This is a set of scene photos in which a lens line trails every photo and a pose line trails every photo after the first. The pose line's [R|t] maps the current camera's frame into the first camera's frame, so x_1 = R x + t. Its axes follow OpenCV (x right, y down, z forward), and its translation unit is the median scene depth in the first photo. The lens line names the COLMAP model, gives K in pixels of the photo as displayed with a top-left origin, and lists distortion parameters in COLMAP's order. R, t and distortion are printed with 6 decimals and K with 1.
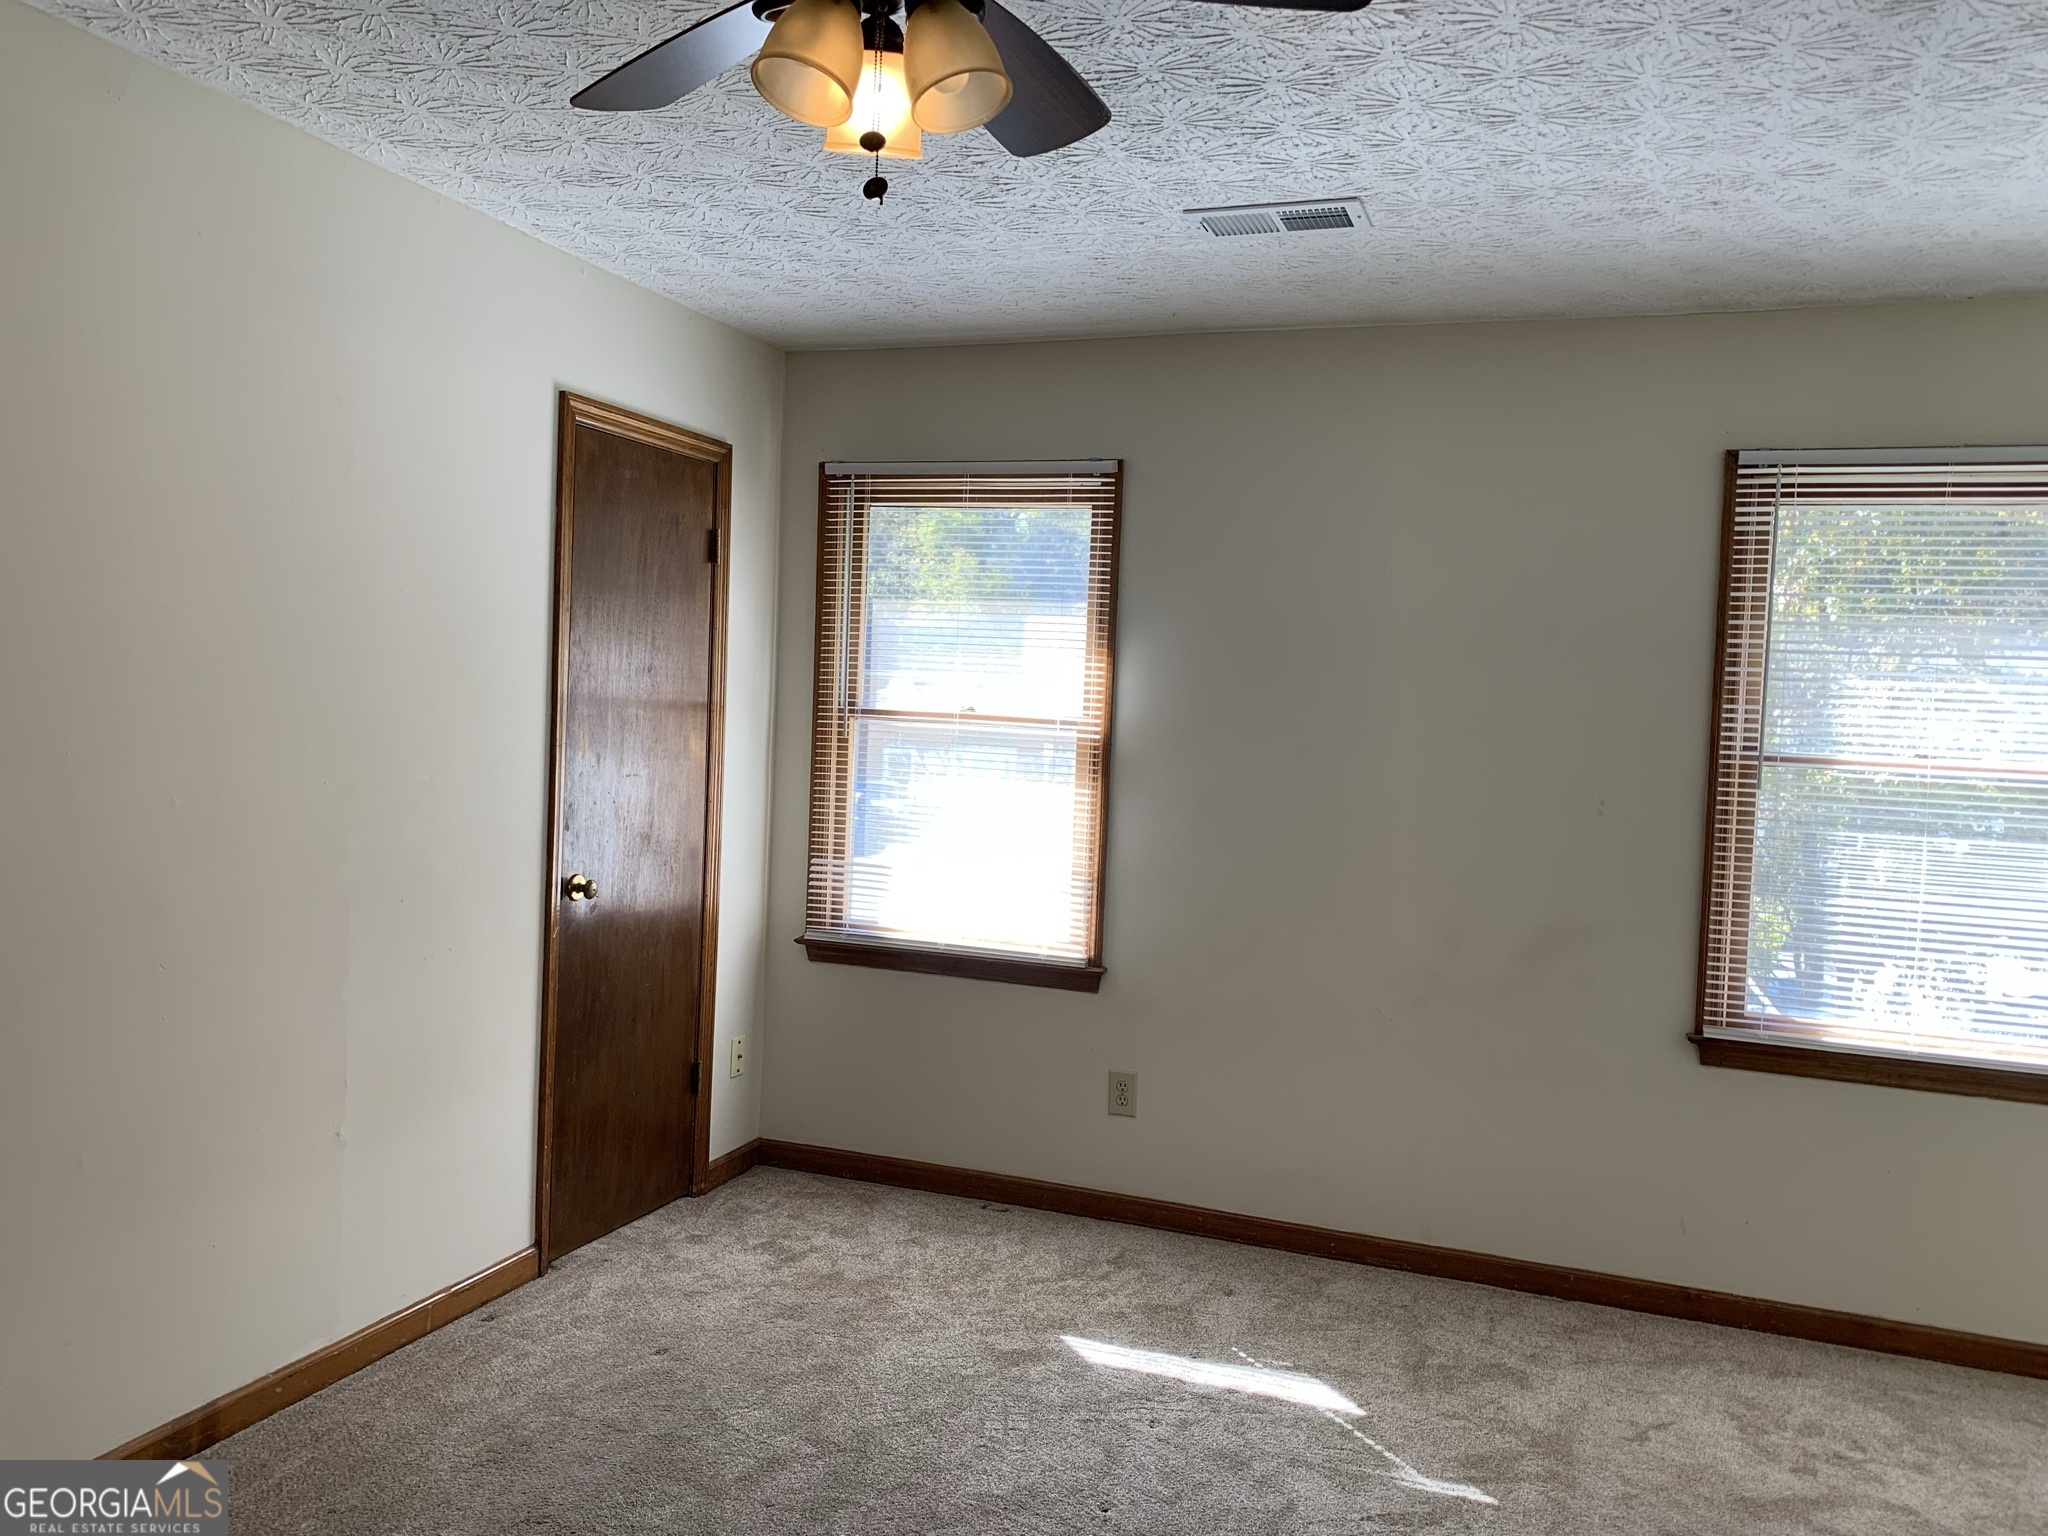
lens RADIAL K [[1583.4, 0, 1022.2], [0, 1583.4, 754.7], [0, 0, 1]] dist [0.099277, -0.116435]
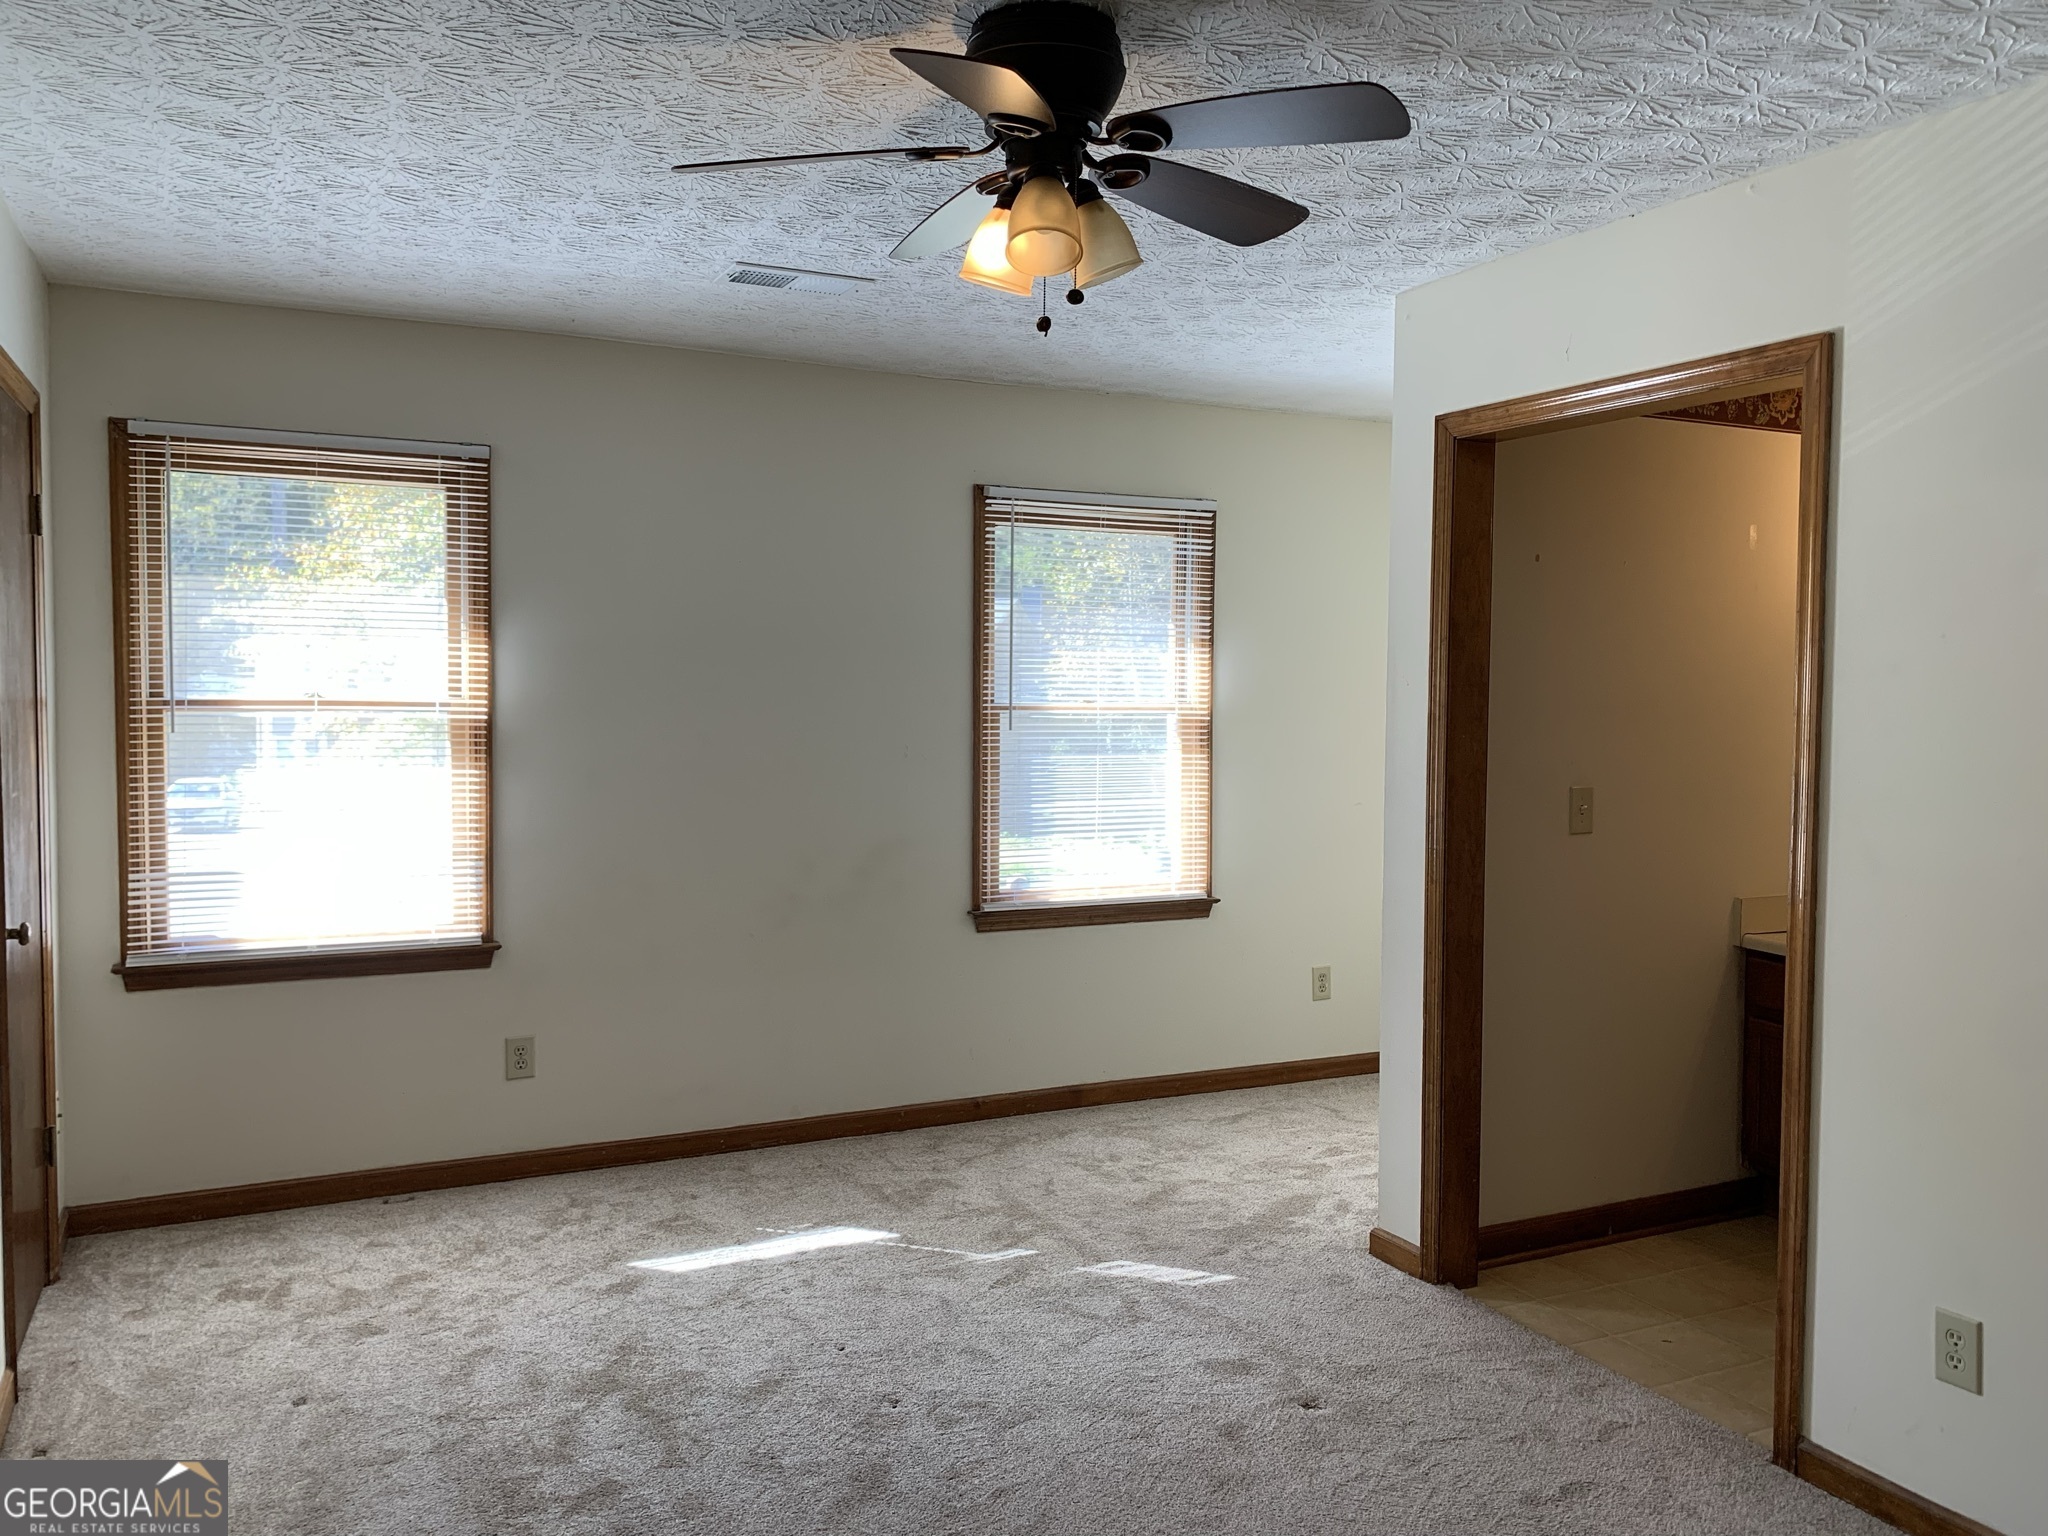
lens RADIAL K [[1583.6, 0, 1036.0], [0, 1583.6, 757.0], [0, 0, 1]] dist [0.013440, -0.003535]
pose [[0.682009, -0.072588, 0.727732, -0.508511], [0.043365, 0.997325, 0.058838, -0.034488], [-0.730057, -0.008570, 0.683333, 0.047610]]
